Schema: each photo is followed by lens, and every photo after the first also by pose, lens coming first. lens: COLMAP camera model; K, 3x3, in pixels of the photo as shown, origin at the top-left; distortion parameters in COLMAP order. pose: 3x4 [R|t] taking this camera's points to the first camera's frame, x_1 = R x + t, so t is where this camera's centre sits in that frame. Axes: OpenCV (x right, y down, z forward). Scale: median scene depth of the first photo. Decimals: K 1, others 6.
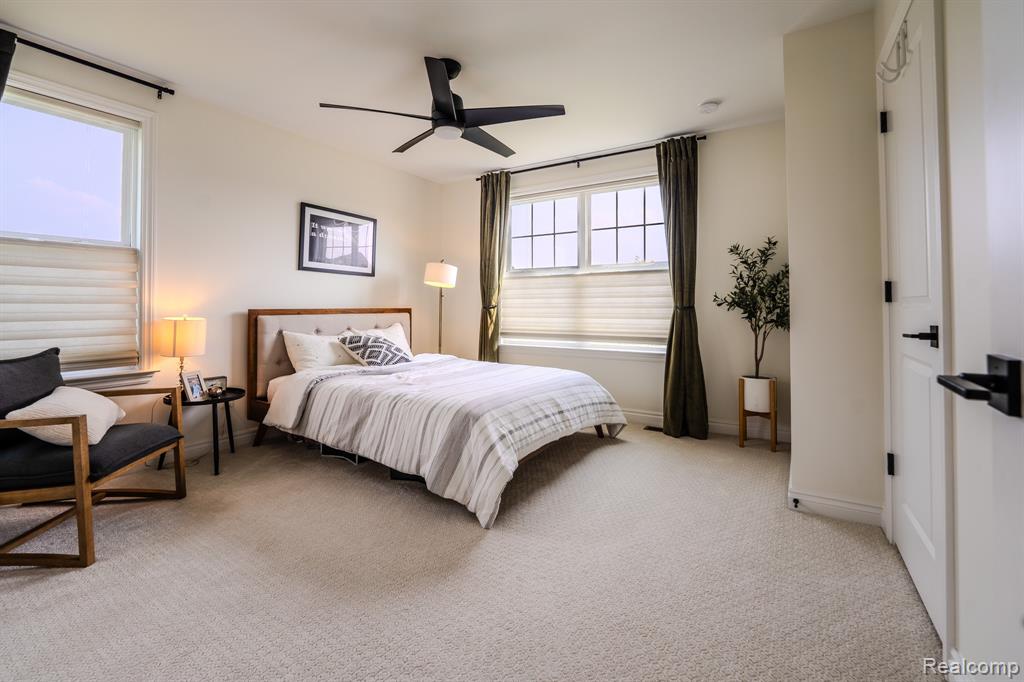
lens RADIAL K [[422.2, 0, 512.0], [0, 422.2, 305.7], [0, 0, 1]] dist [-0.001866, -0.000231]
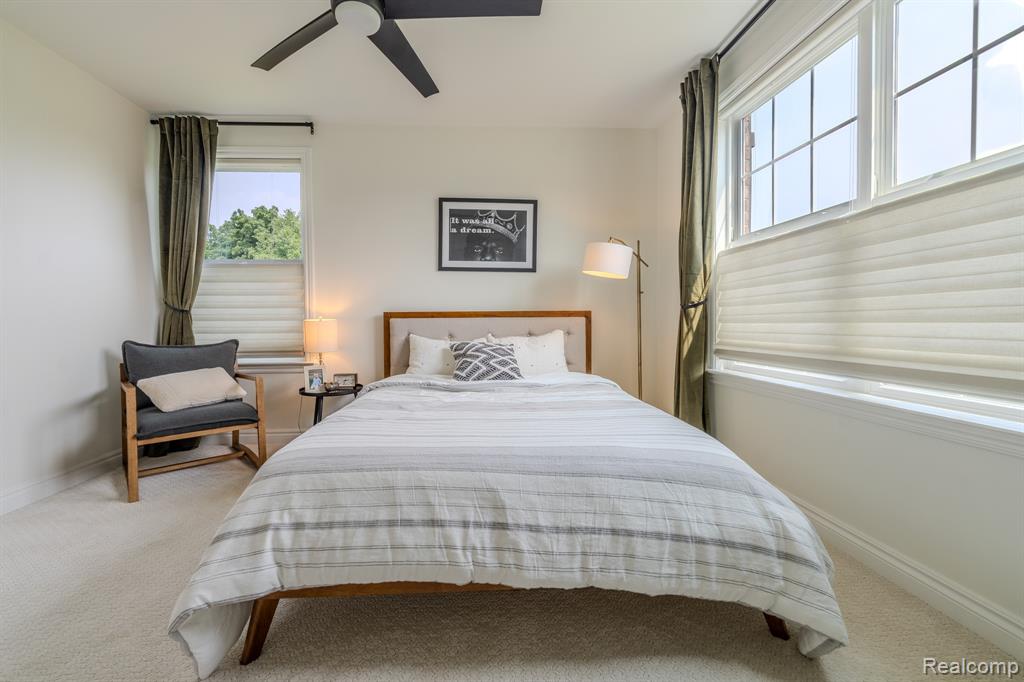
lens RADIAL K [[422.2, 0, 508.8], [0, 422.2, 333.0], [0, 0, 1]] dist [-0.001866, -0.000231]
pose [[0.587599, 0.015489, -0.809004, 0.352639], [0.008269, 0.999650, 0.025145, 0.031856], [0.809110, -0.021465, 0.587265, 0.567208]]
